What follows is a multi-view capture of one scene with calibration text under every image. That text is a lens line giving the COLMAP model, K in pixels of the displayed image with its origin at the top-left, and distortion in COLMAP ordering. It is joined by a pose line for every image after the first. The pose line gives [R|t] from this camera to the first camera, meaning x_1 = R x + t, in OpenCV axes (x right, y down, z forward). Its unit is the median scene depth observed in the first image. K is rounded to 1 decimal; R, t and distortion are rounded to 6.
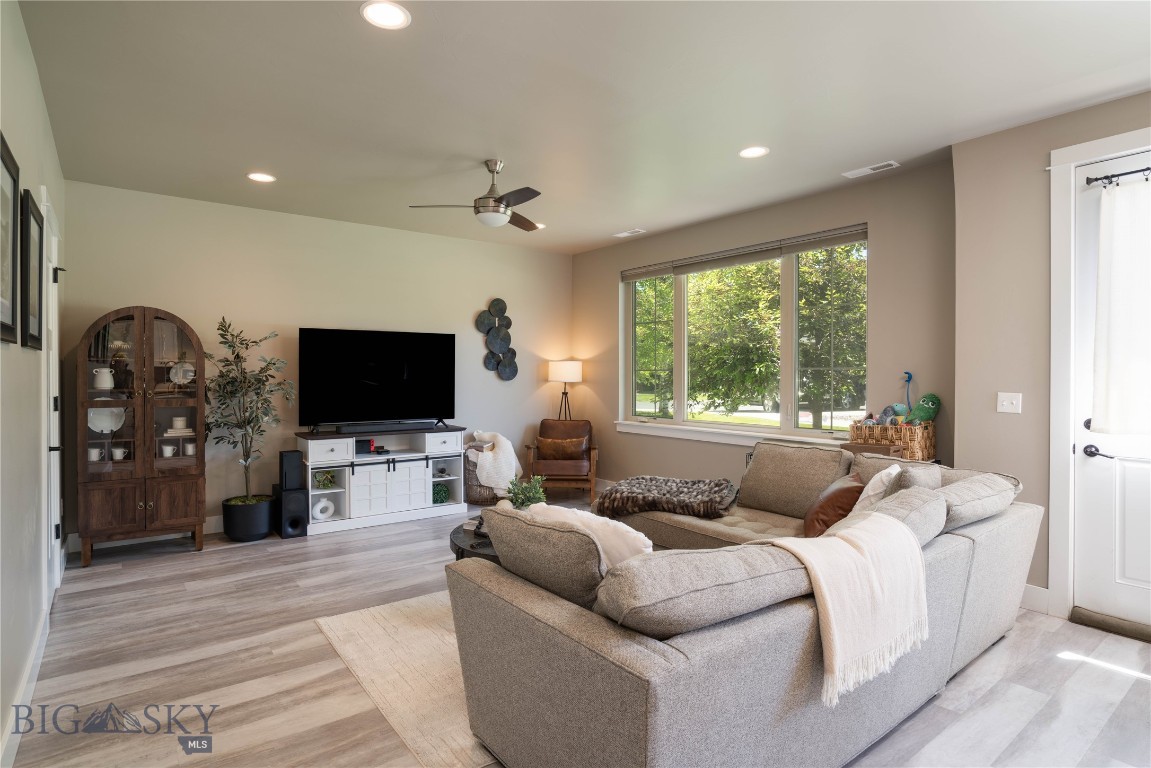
lens RADIAL K [[597.5, 0, 567.0], [0, 597.5, 381.7], [0, 0, 1]] dist [-0.003319, 0.000464]
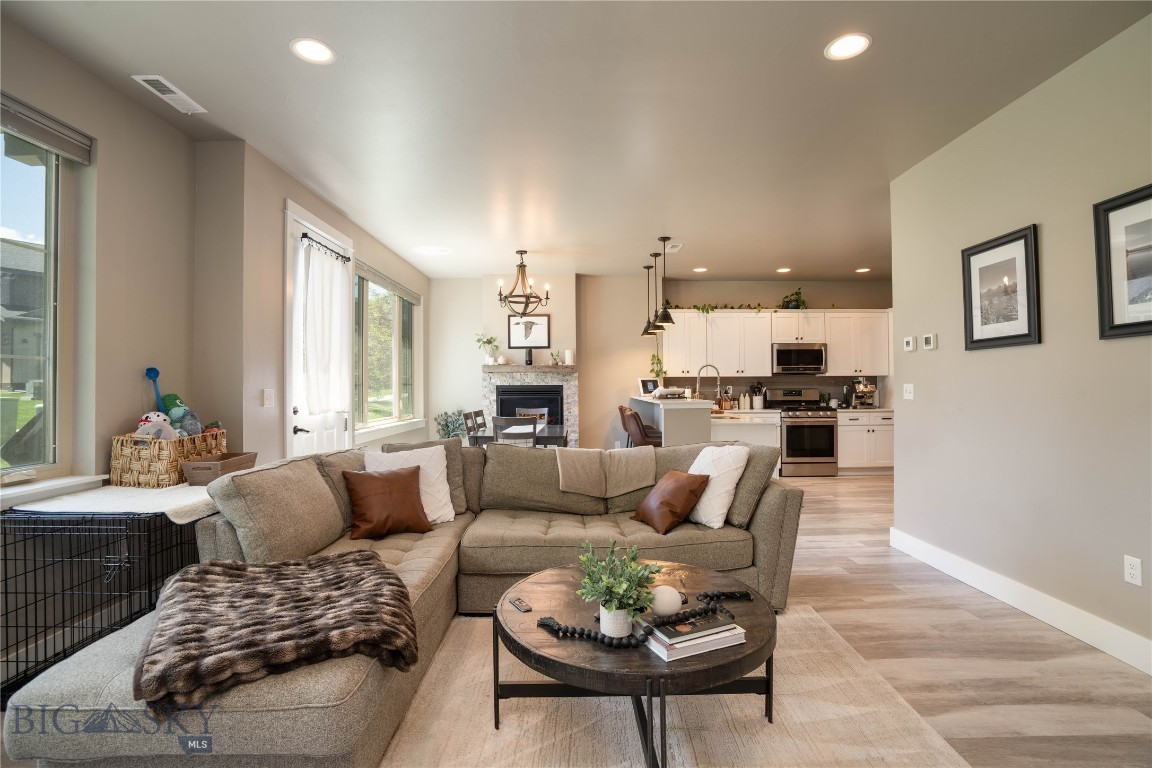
lens RADIAL K [[540.1, 0, 569.4], [0, 540.1, 380.7], [0, 0, 1]] dist [-0.044039, 0.014309]
pose [[-0.786196, 0.010496, 0.617889, -0.200815], [0.014311, 0.999897, 0.001224, 0.005653], [-0.617812, 0.009805, -0.786265, 0.847580]]
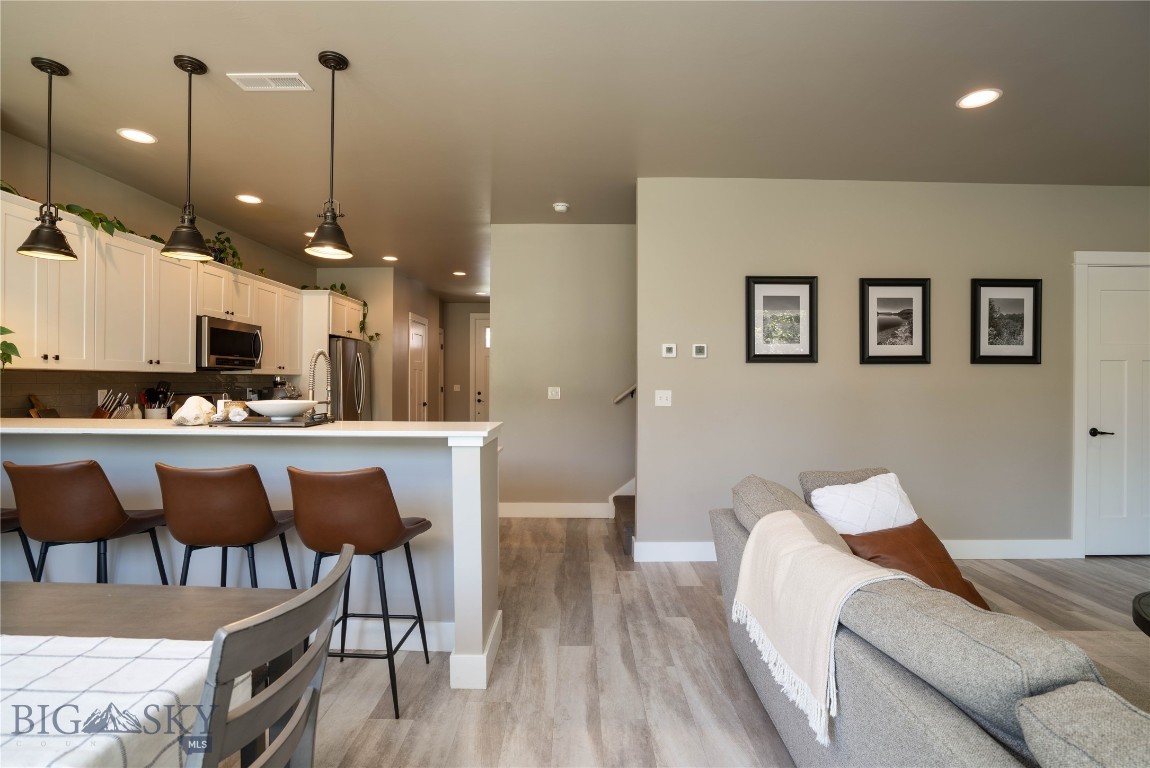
lens RADIAL K [[539.1, 0, 572.2], [0, 539.1, 378.9], [0, 0, 1]] dist [-0.044039, 0.014309]
pose [[-0.607570, -0.007211, -0.794233, 0.447413], [-0.015059, 0.999884, 0.002442, 0.002545], [0.794123, 0.013445, -0.607608, 0.400476]]
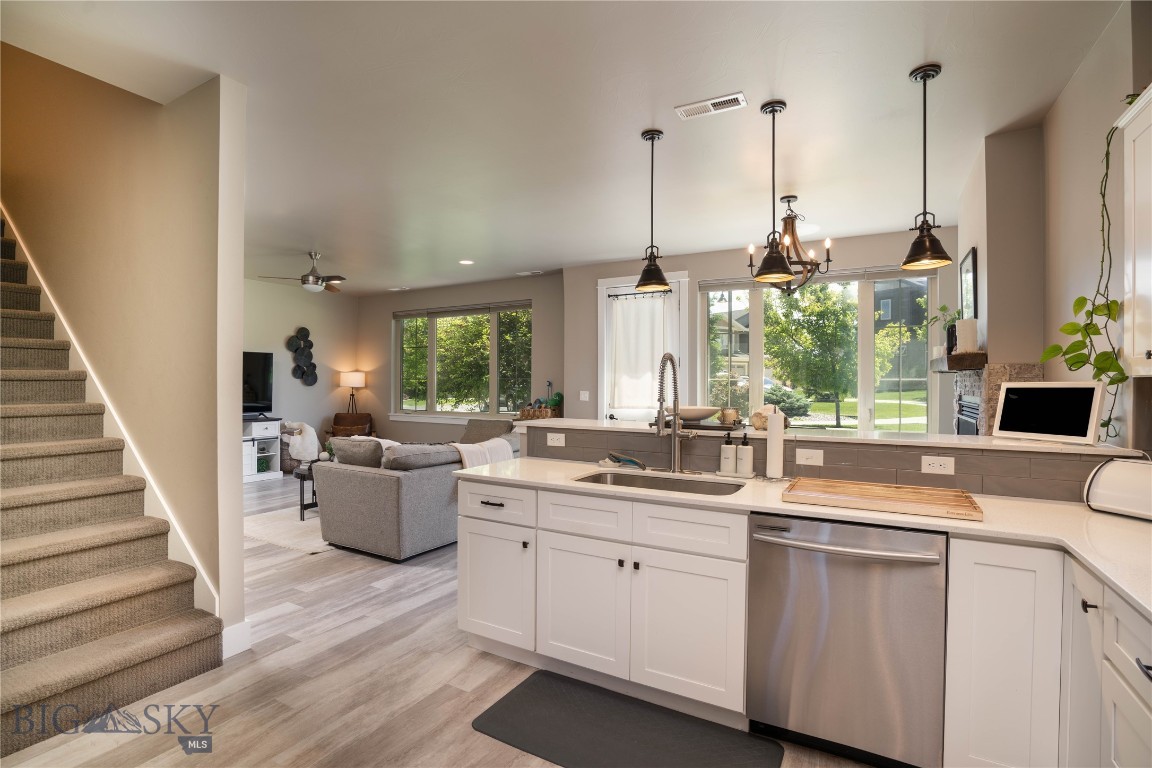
lens RADIAL K [[540.1, 0, 547.6], [0, 540.1, 381.5], [0, 0, 1]] dist [-0.044039, 0.014309]
pose [[0.933436, 0.003573, 0.358727, -0.033256], [0.001259, 0.999912, -0.013235, 0.006082], [-0.358742, 0.012806, 0.933349, -0.423018]]
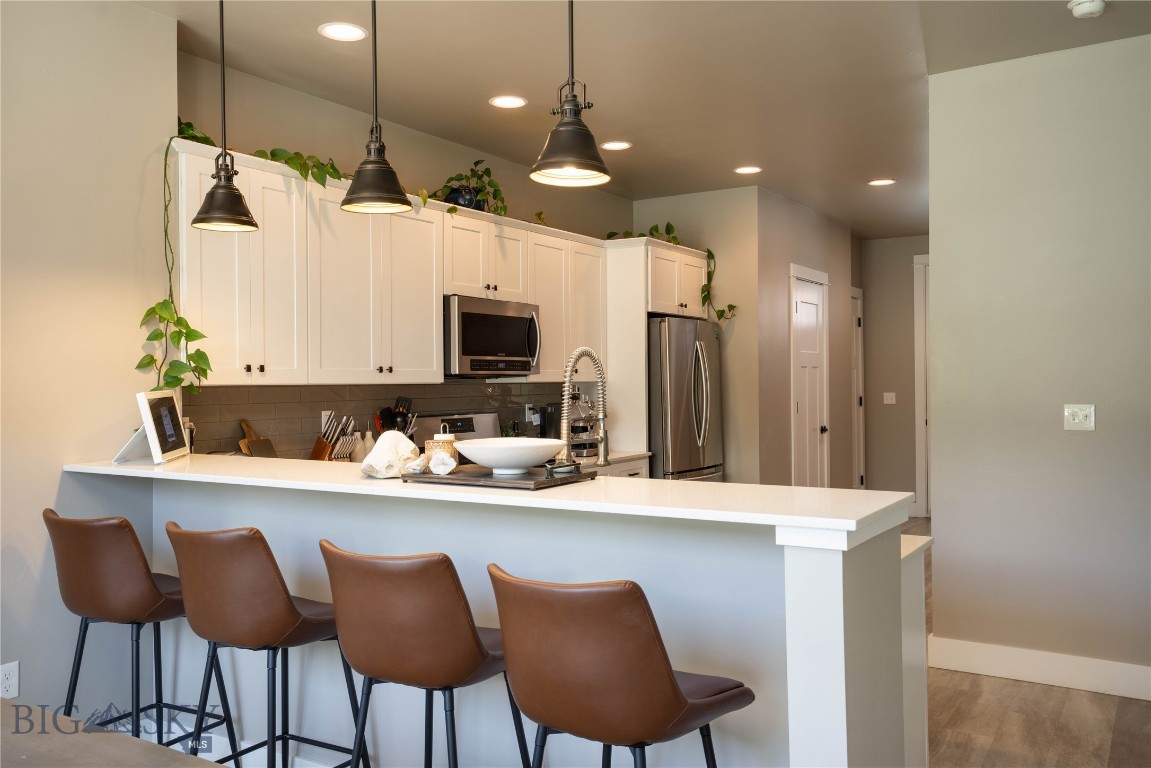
lens RADIAL K [[953.2, 0, 571.1], [0, 953.2, 380.6], [0, 0, 1]] dist [0.015746, 0.036405]
pose [[-0.935242, 0.005632, -0.353964, 0.382305], [0.001672, 0.999933, 0.011494, -0.008054], [0.354005, 0.010158, -0.935188, 0.383734]]
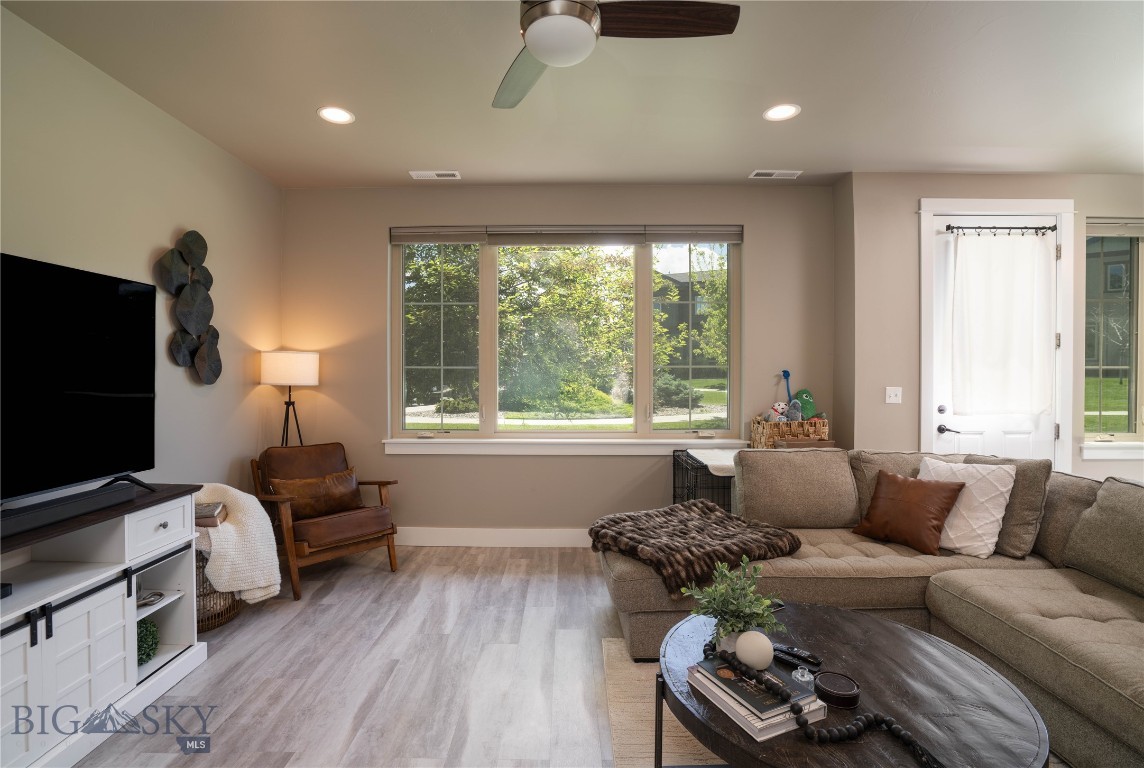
lens RADIAL K [[536.3, 0, 557.5], [0, 536.3, 378.4], [0, 0, 1]] dist [-0.044039, 0.014309]
pose [[0.618529, -0.008990, 0.785711, -0.316177], [0.011577, 0.999930, 0.002327, -0.005735], [-0.785677, 0.007656, 0.618590, 0.509892]]
